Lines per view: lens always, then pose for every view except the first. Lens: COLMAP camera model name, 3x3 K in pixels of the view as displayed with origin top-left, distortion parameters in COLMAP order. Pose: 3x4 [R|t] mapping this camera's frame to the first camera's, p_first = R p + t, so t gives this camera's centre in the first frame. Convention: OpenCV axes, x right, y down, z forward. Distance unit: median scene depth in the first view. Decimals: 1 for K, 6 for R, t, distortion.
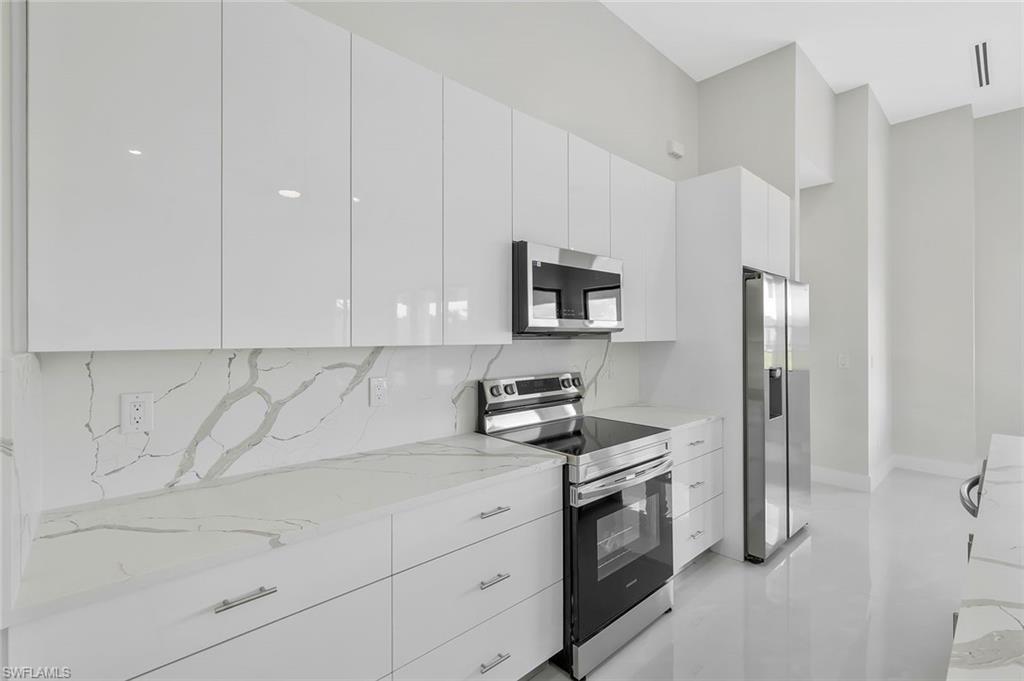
lens RADIAL K [[451.4, 0, 509.4], [0, 451.4, 336.1], [0, 0, 1]] dist [0.004318, -0.000868]
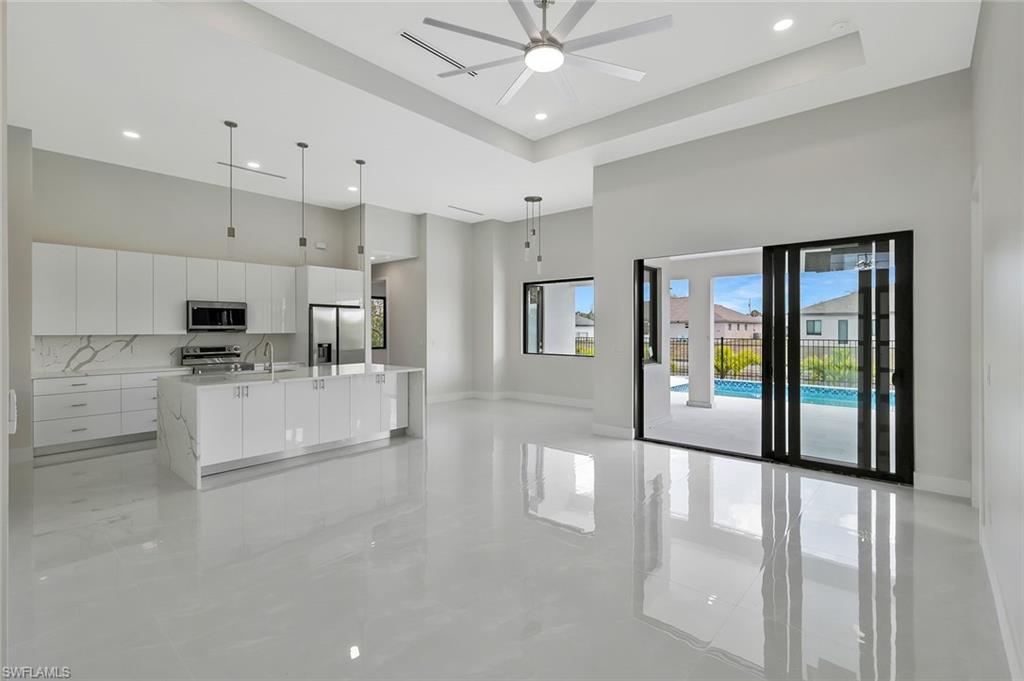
lens RADIAL K [[468.6, 0, 509.5], [0, 468.6, 326.7], [0, 0, 1]] dist [0.004663, 0.000819]
pose [[0.993380, 0.000739, 0.114869, 2.057611], [-0.000313, 0.999993, -0.003725, -0.026051], [-0.114871, 0.003664, 0.993374, -2.742828]]
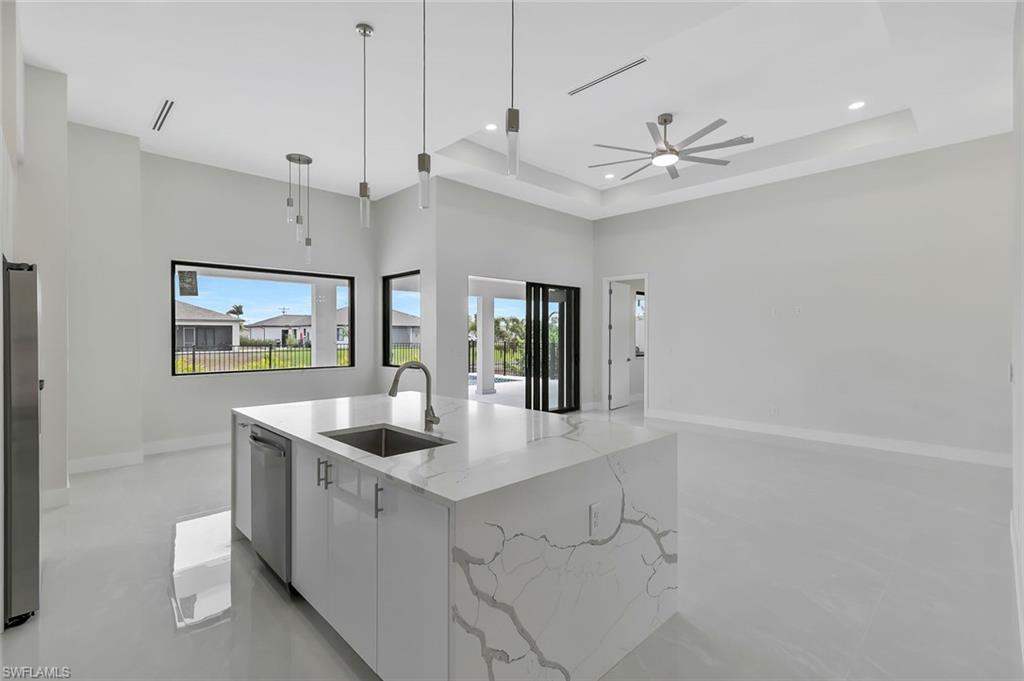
lens RADIAL K [[468.6, 0, 513.3], [0, 468.6, 330.4], [0, 0, 1]] dist [0.004663, 0.000819]
pose [[-0.042278, 0.011165, 0.999044, -0.515628], [0.000348, 0.999938, -0.011160, -0.017308], [-0.999106, -0.000124, -0.042279, 0.237799]]
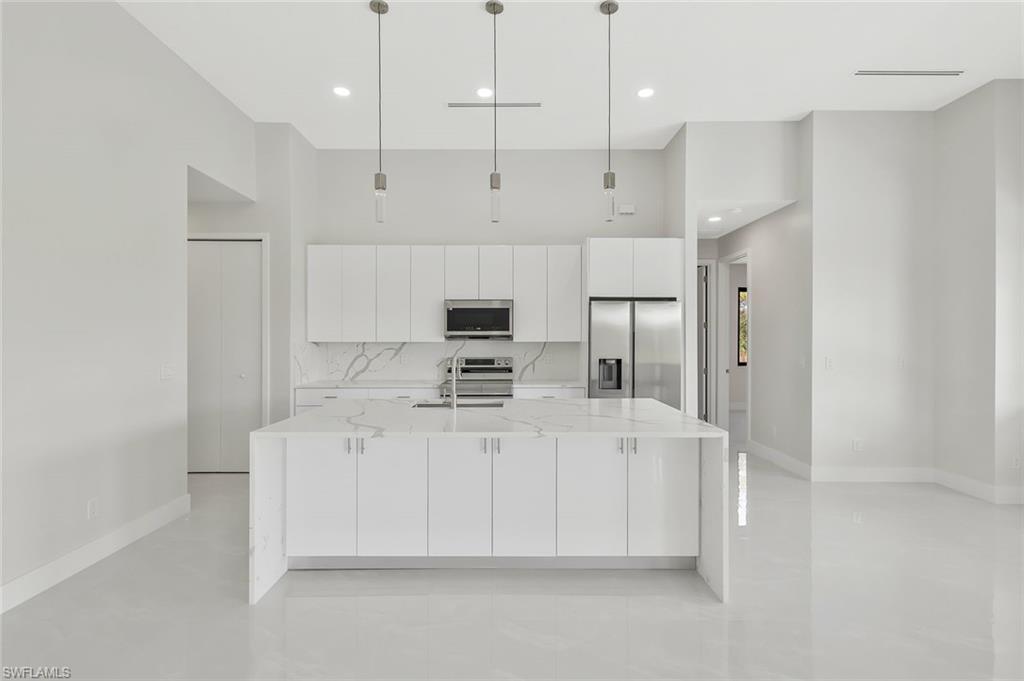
lens RADIAL K [[495.5, 0, 511.7], [0, 495.5, 336.9], [0, 0, 1]] dist [0.000238, -0.000091]
pose [[0.745661, 0.005470, -0.666303, 2.333099], [-0.001387, 0.999977, 0.006657, -0.033322], [0.666325, -0.004040, 0.745651, -0.856377]]
